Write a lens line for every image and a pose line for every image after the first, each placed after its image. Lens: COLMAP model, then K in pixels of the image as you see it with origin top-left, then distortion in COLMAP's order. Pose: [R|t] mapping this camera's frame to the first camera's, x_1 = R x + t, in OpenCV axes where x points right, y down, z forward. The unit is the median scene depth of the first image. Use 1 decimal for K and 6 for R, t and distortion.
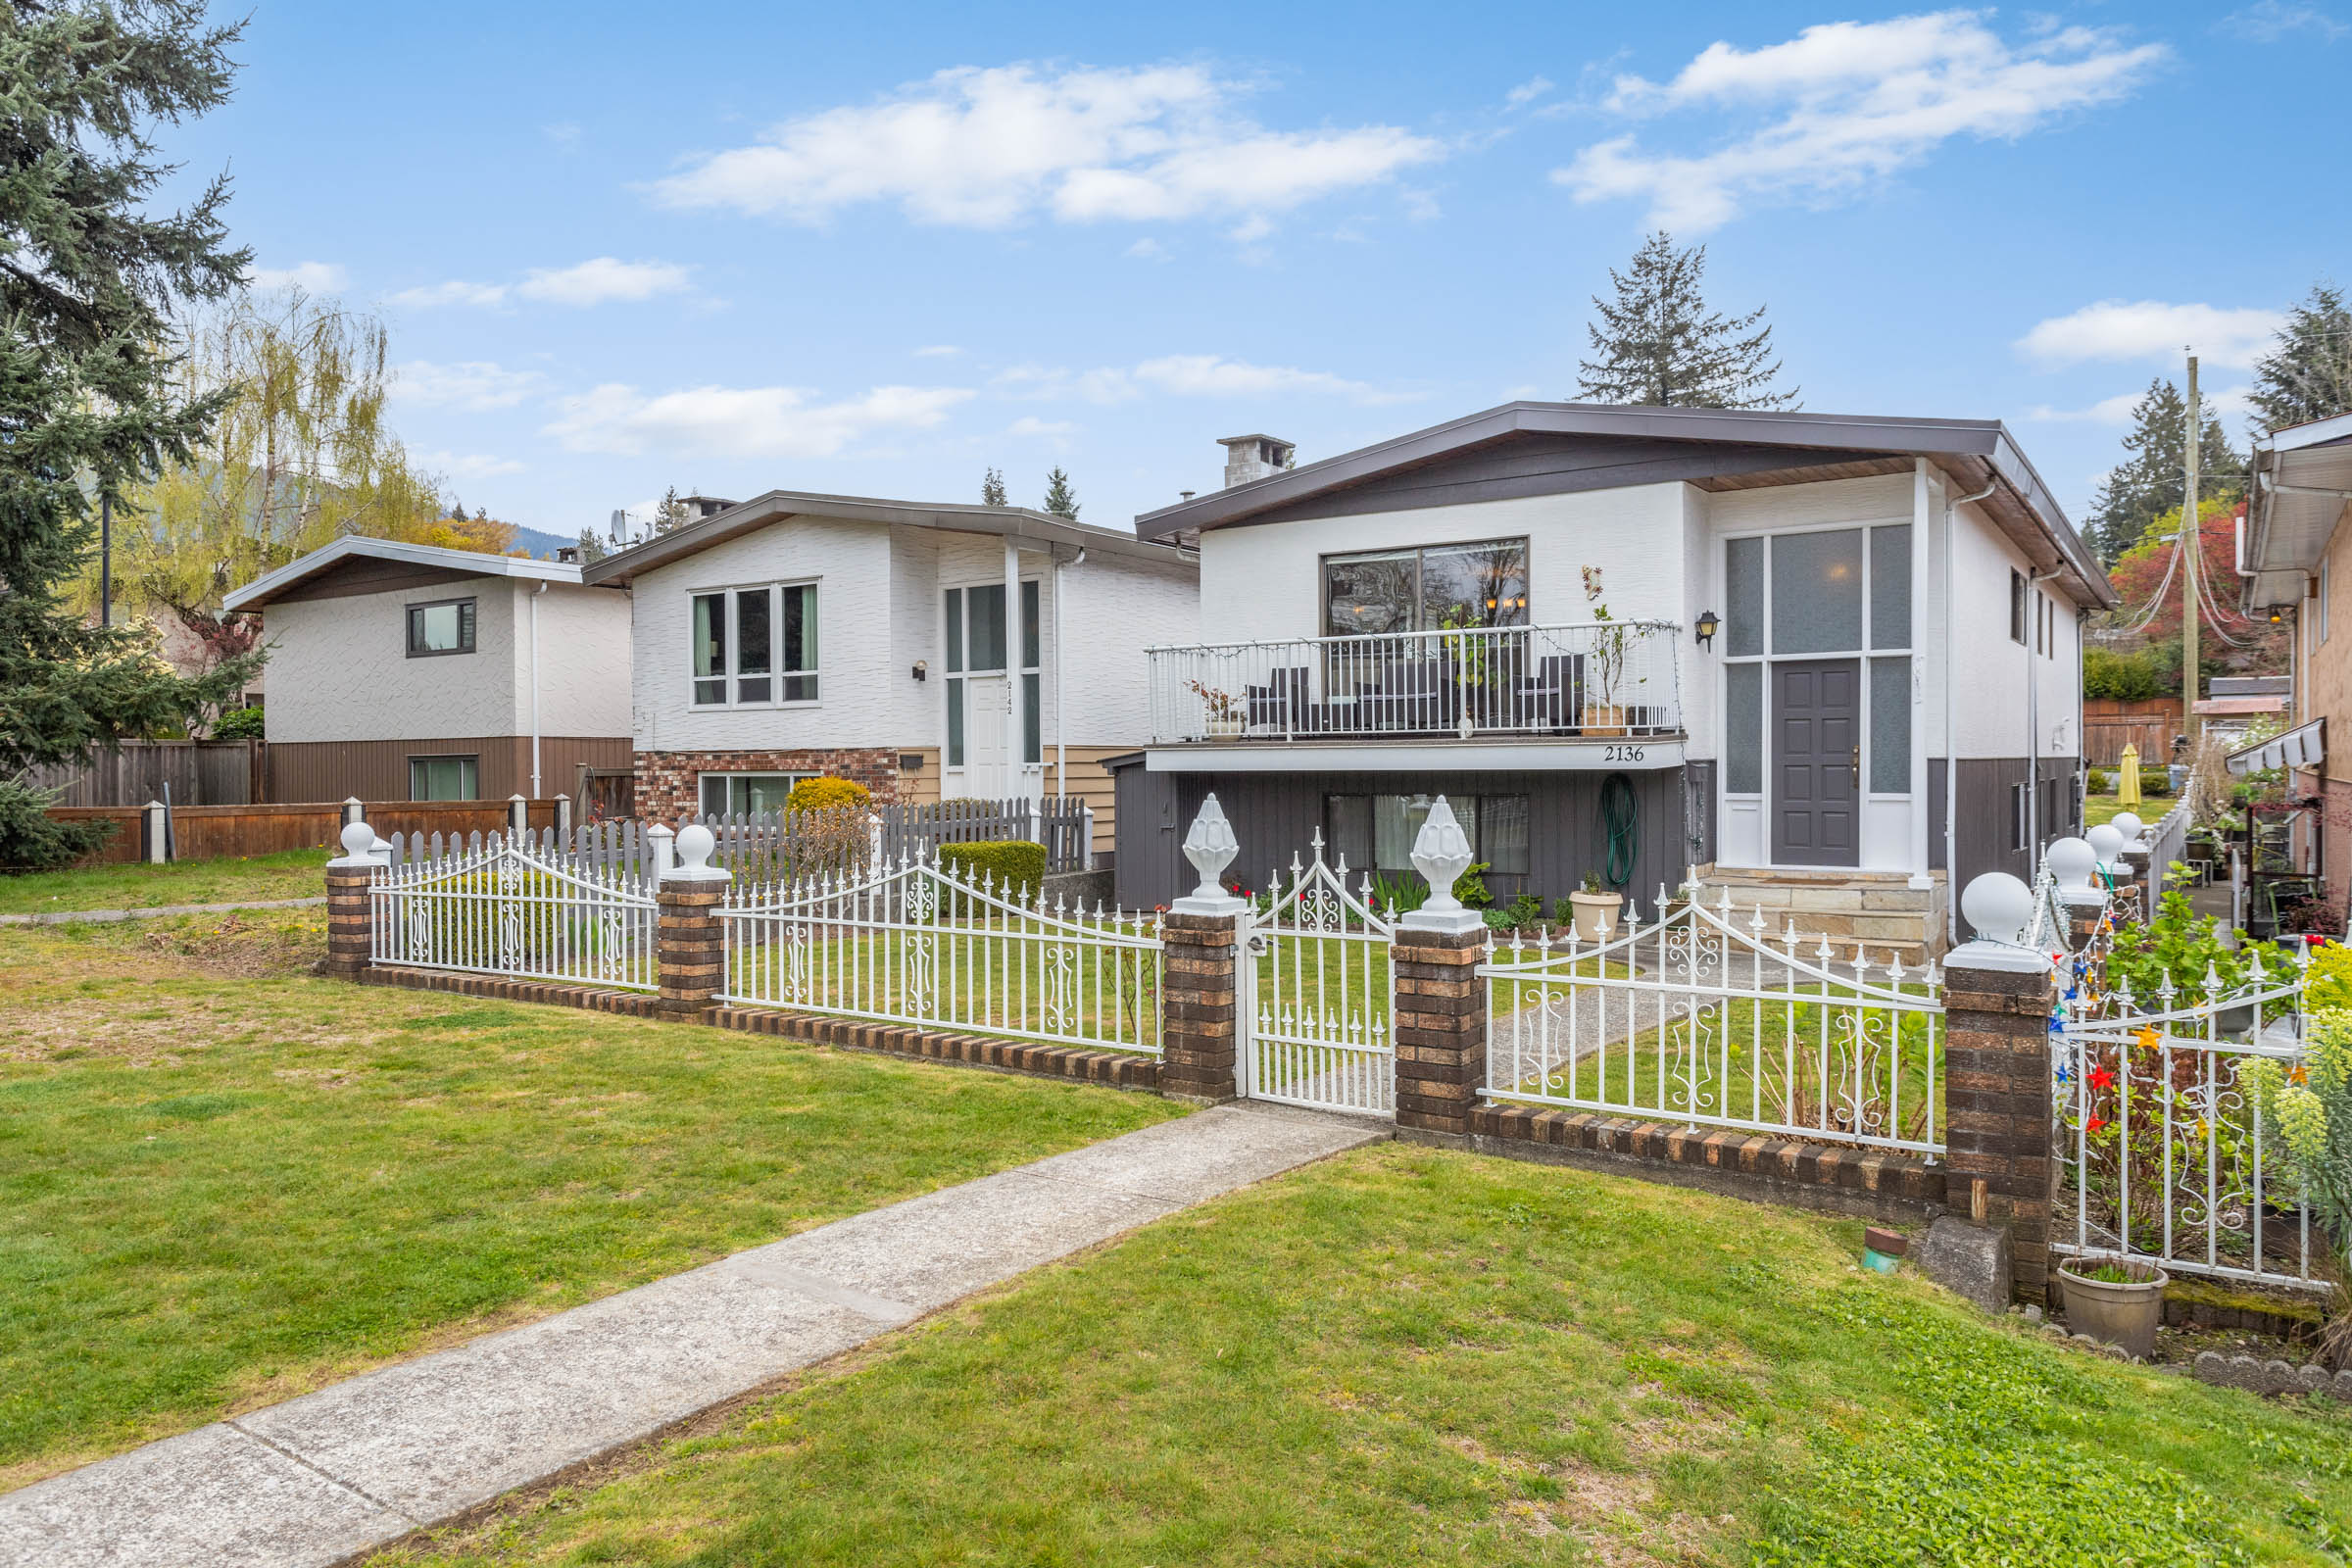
lens RADIAL K [[1572.7, 0, 1090.3], [0, 1572.7, 785.2], [0, 0, 1]] dist [0.002170, 0.001609]
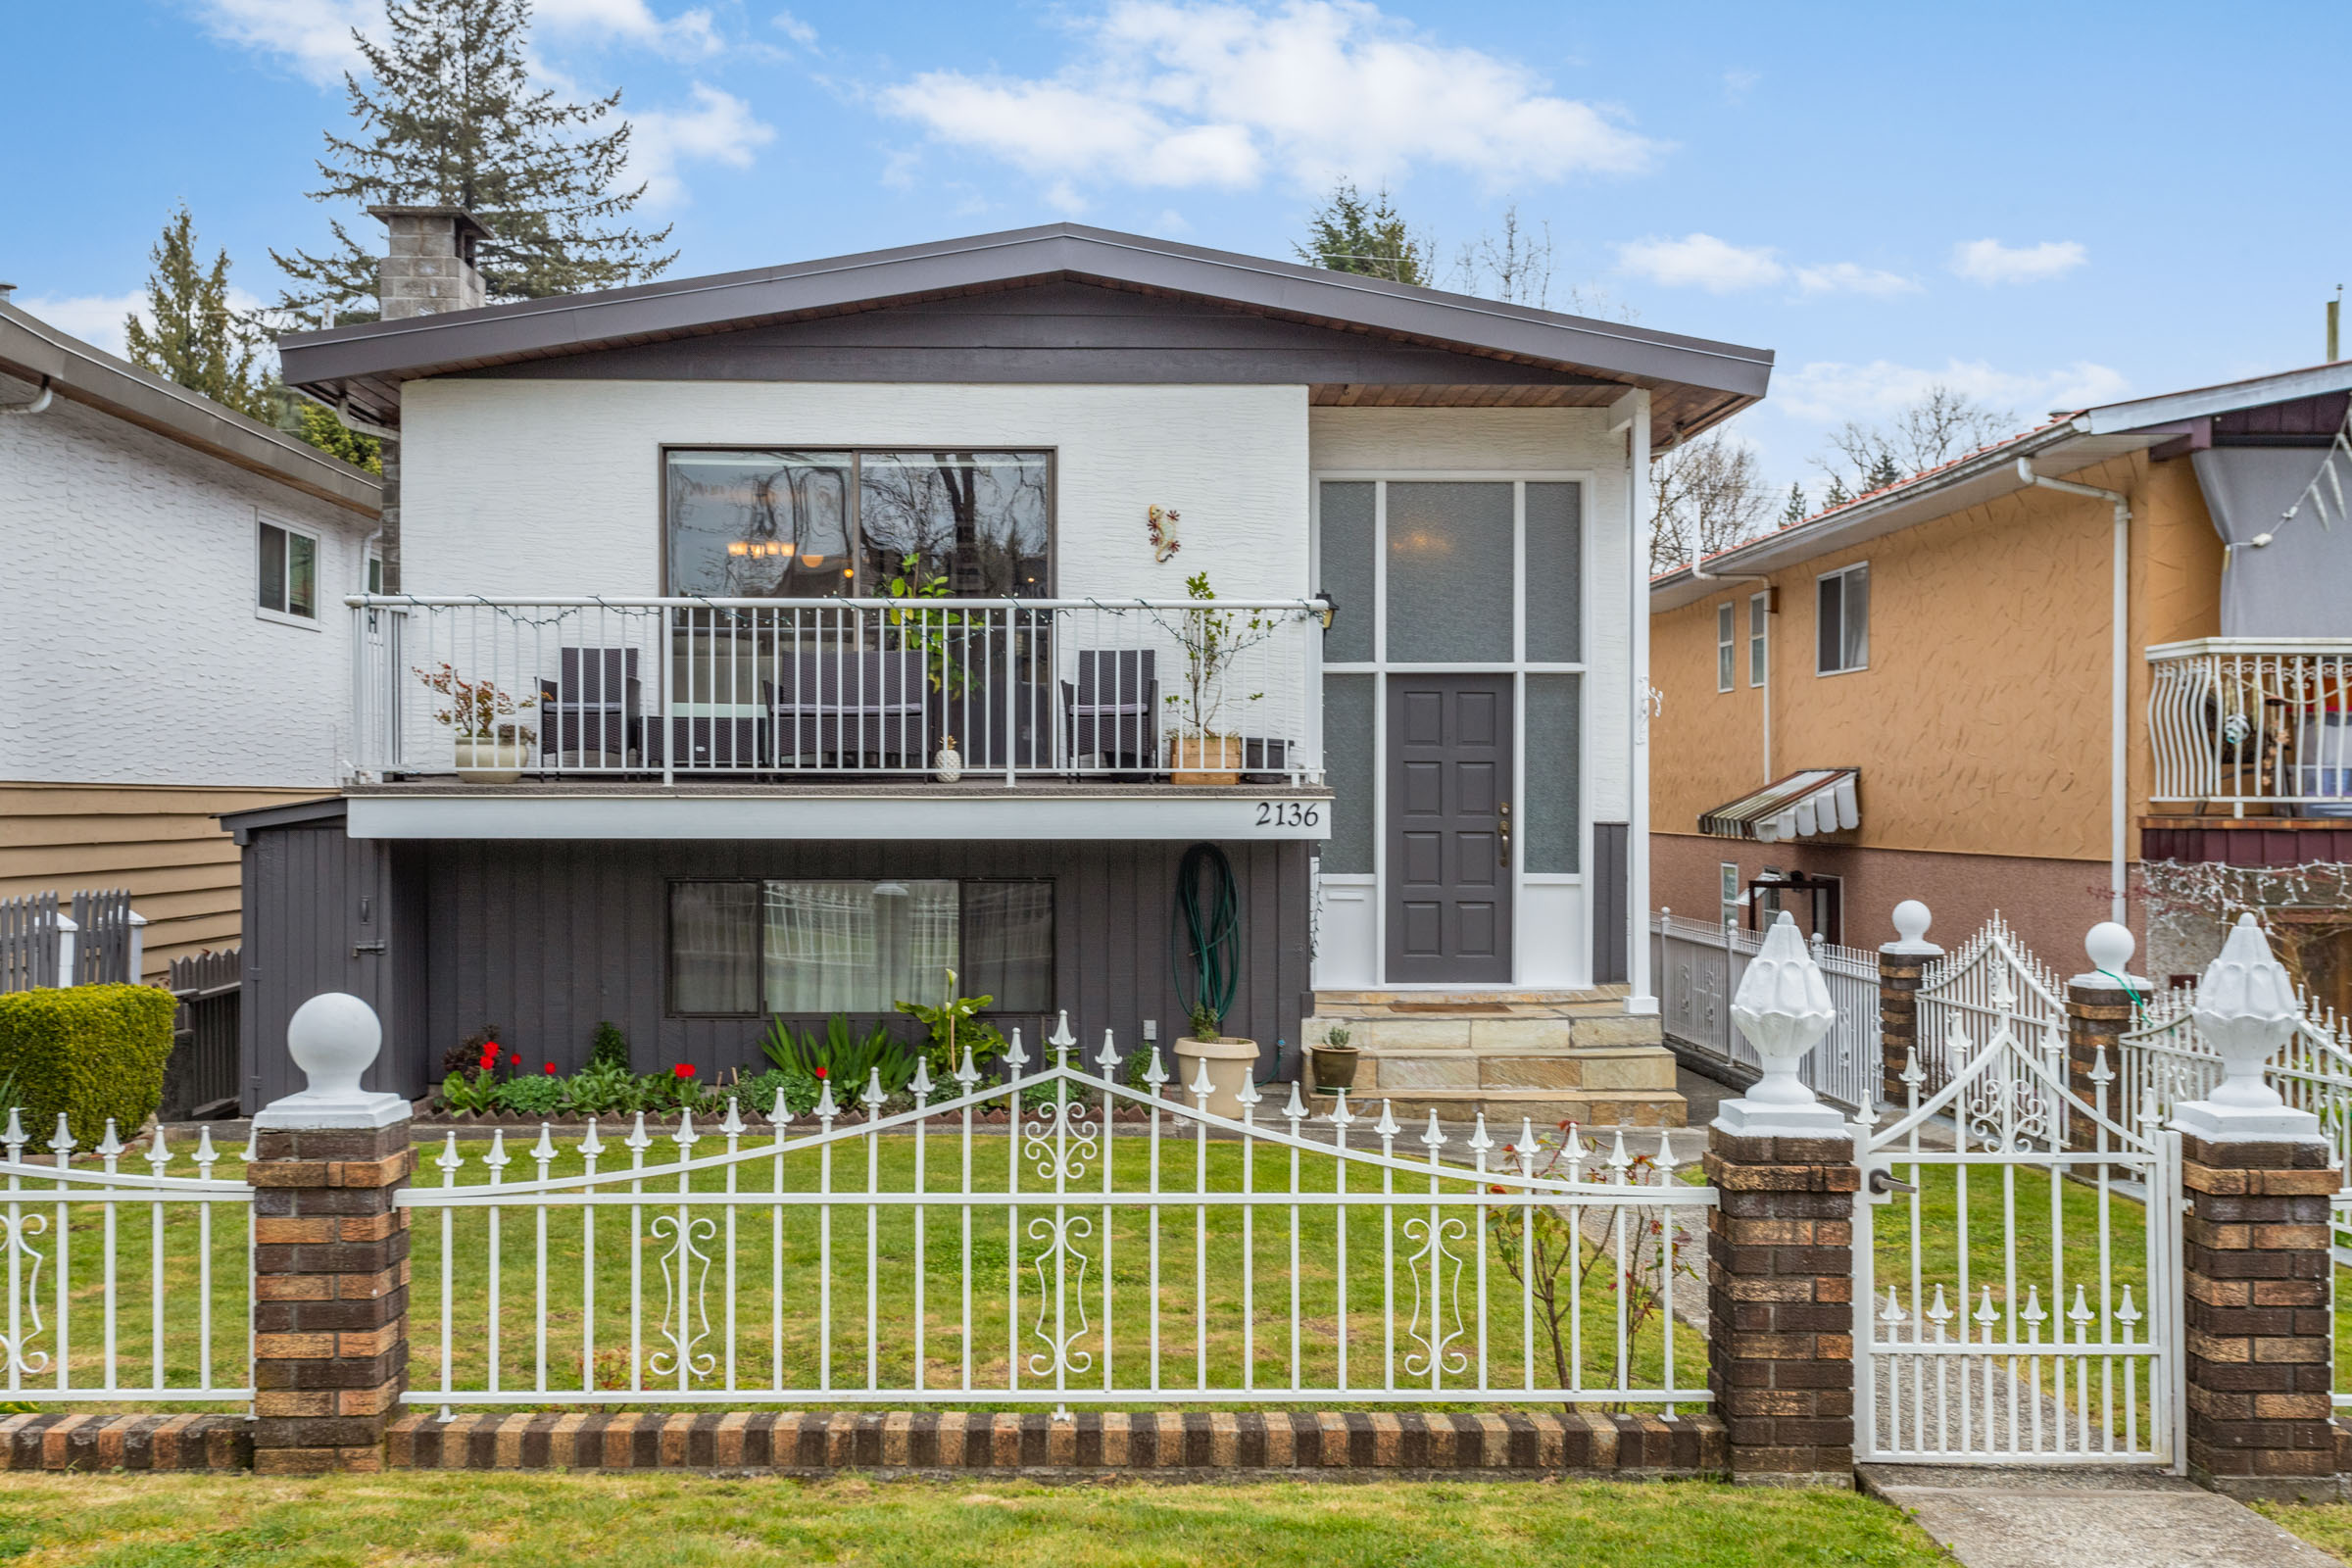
lens RADIAL K [[2623.8, 0, 1176.0], [0, 2623.8, 784.0], [0, 0, 1]] dist [0.012455, 0.003705]
pose [[0.802438, 0.012312, 0.596608, -0.283747], [0.000926, 0.999760, -0.021876, -0.008655], [-0.596734, 0.018106, 0.802235, 0.174731]]
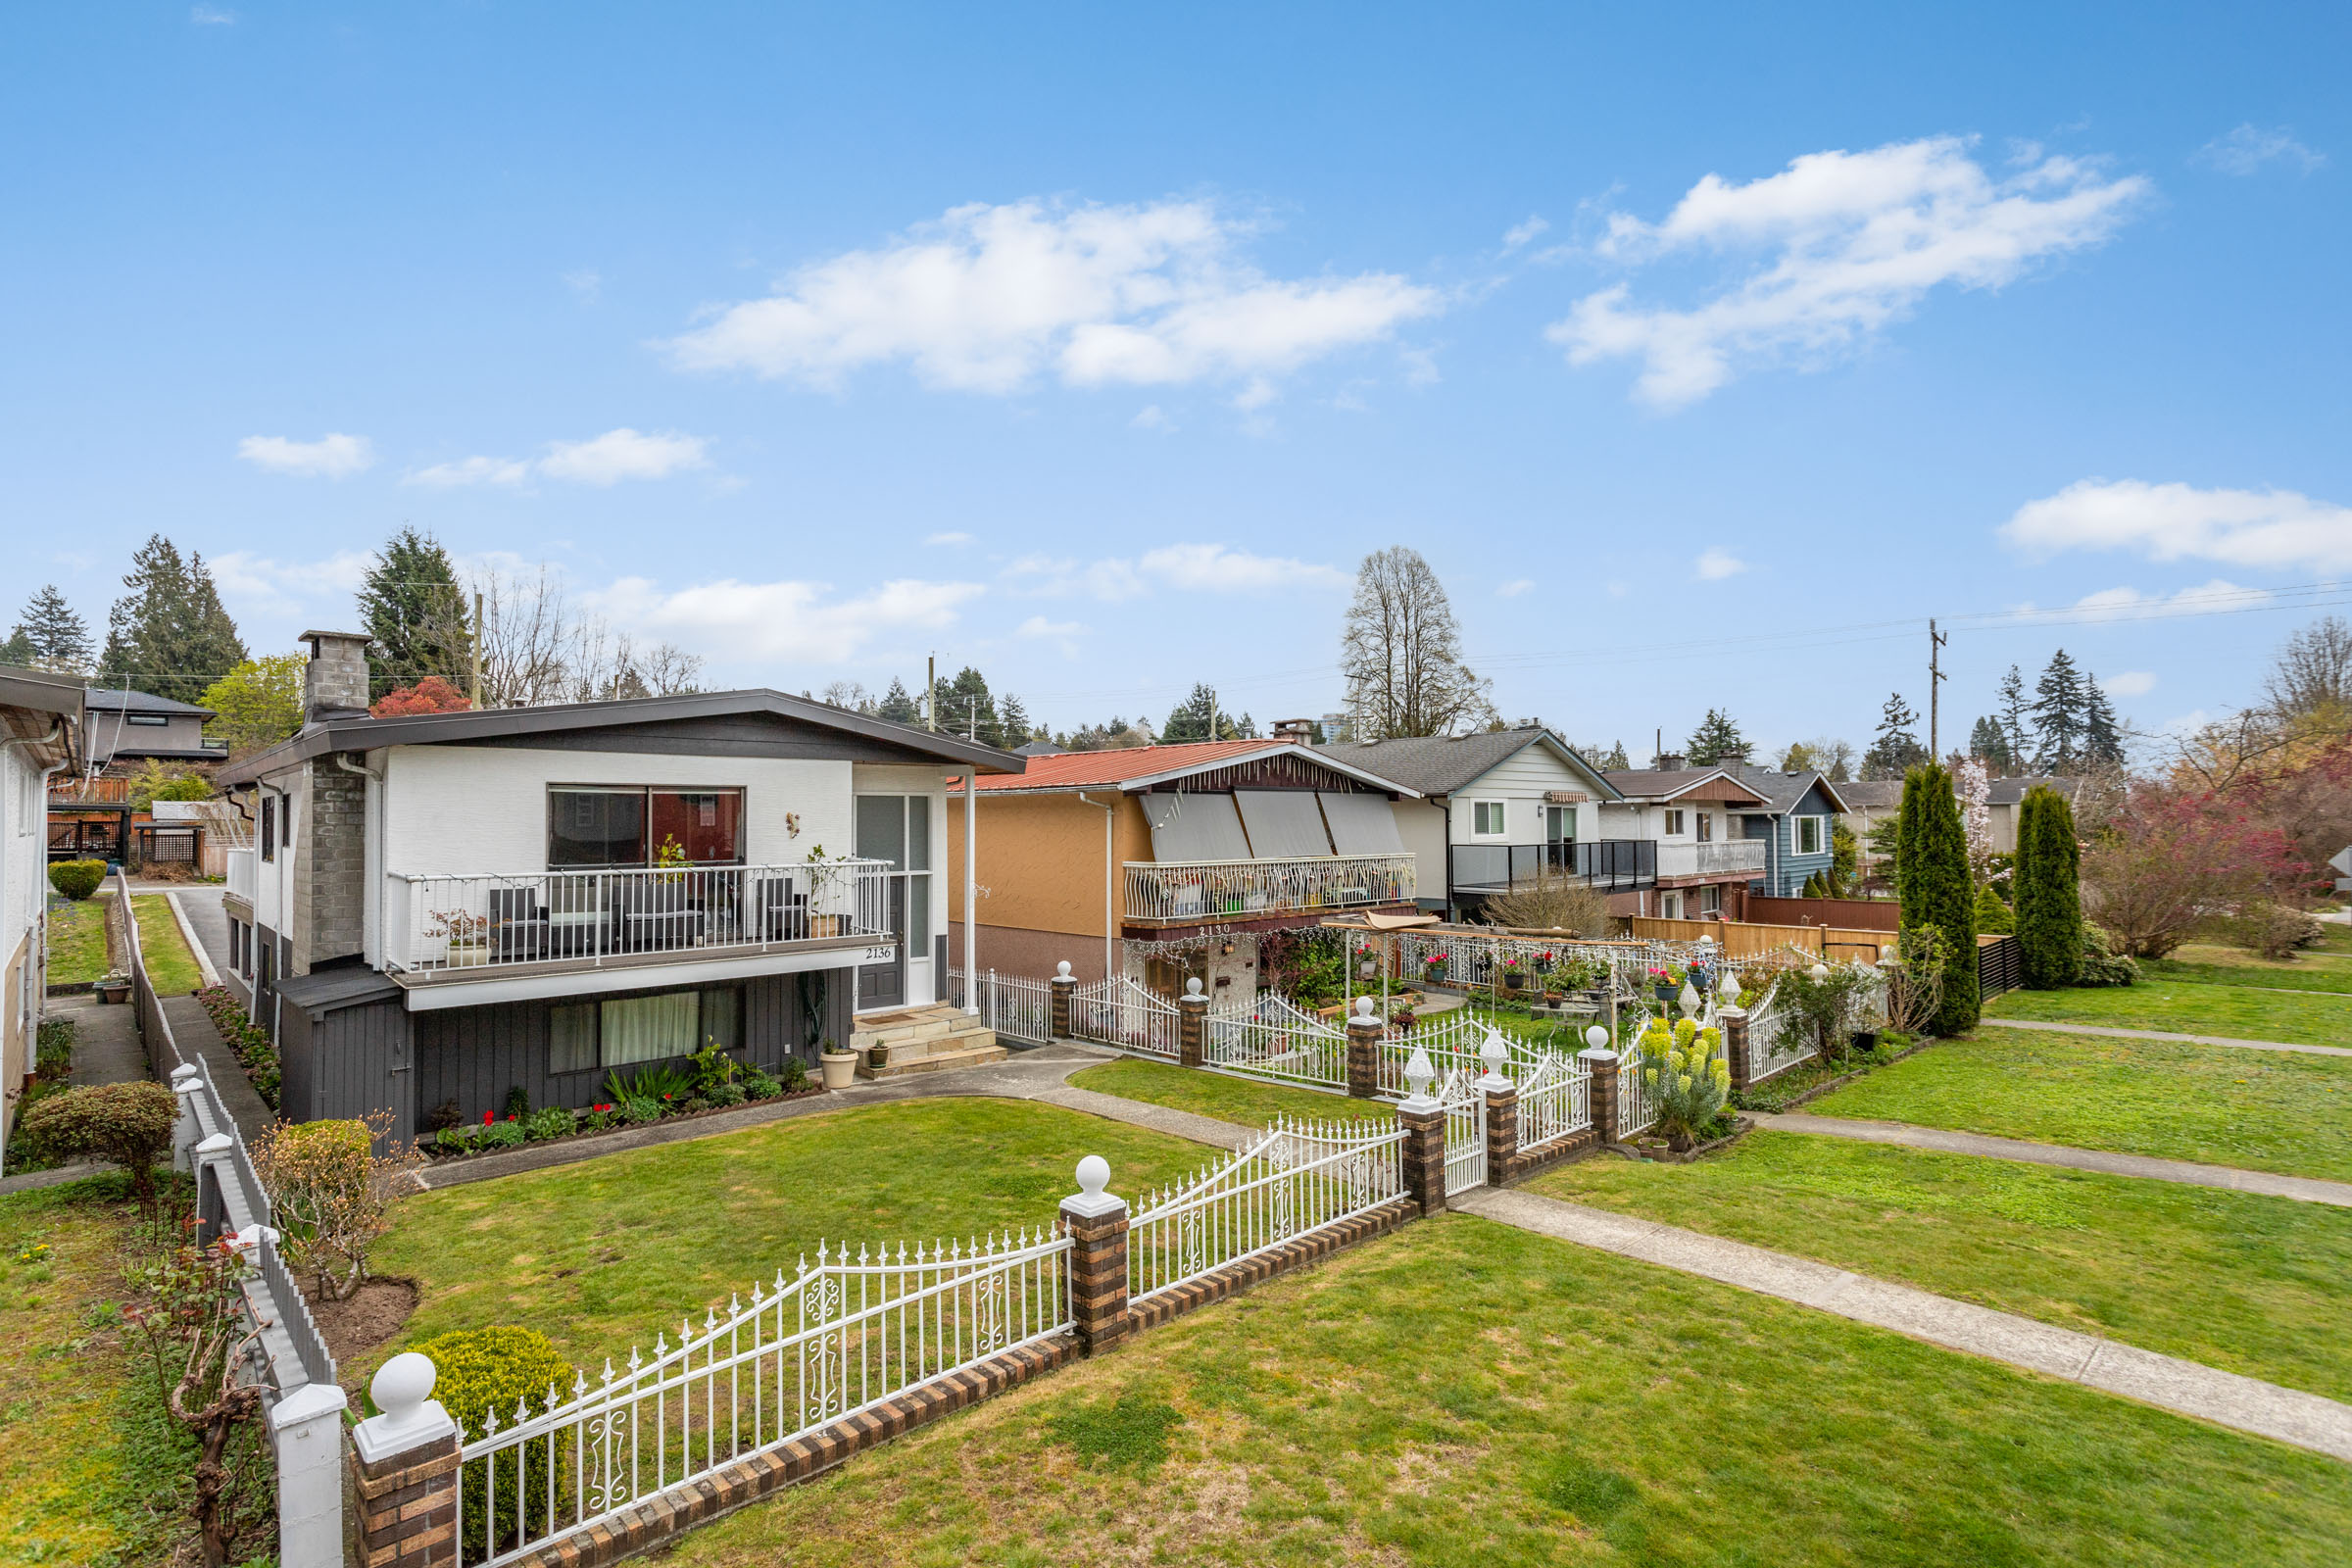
lens RADIAL K [[1159.4, 0, 1190.8], [0, 1159.4, 798.1], [0, 0, 1]] dist [0.004153, 0.001029]
pose [[0.169745, 0.022610, 0.985229, -0.610303], [0.013566, 0.999588, -0.025277, -0.120792], [-0.985395, 0.017656, 0.169368, 0.481048]]
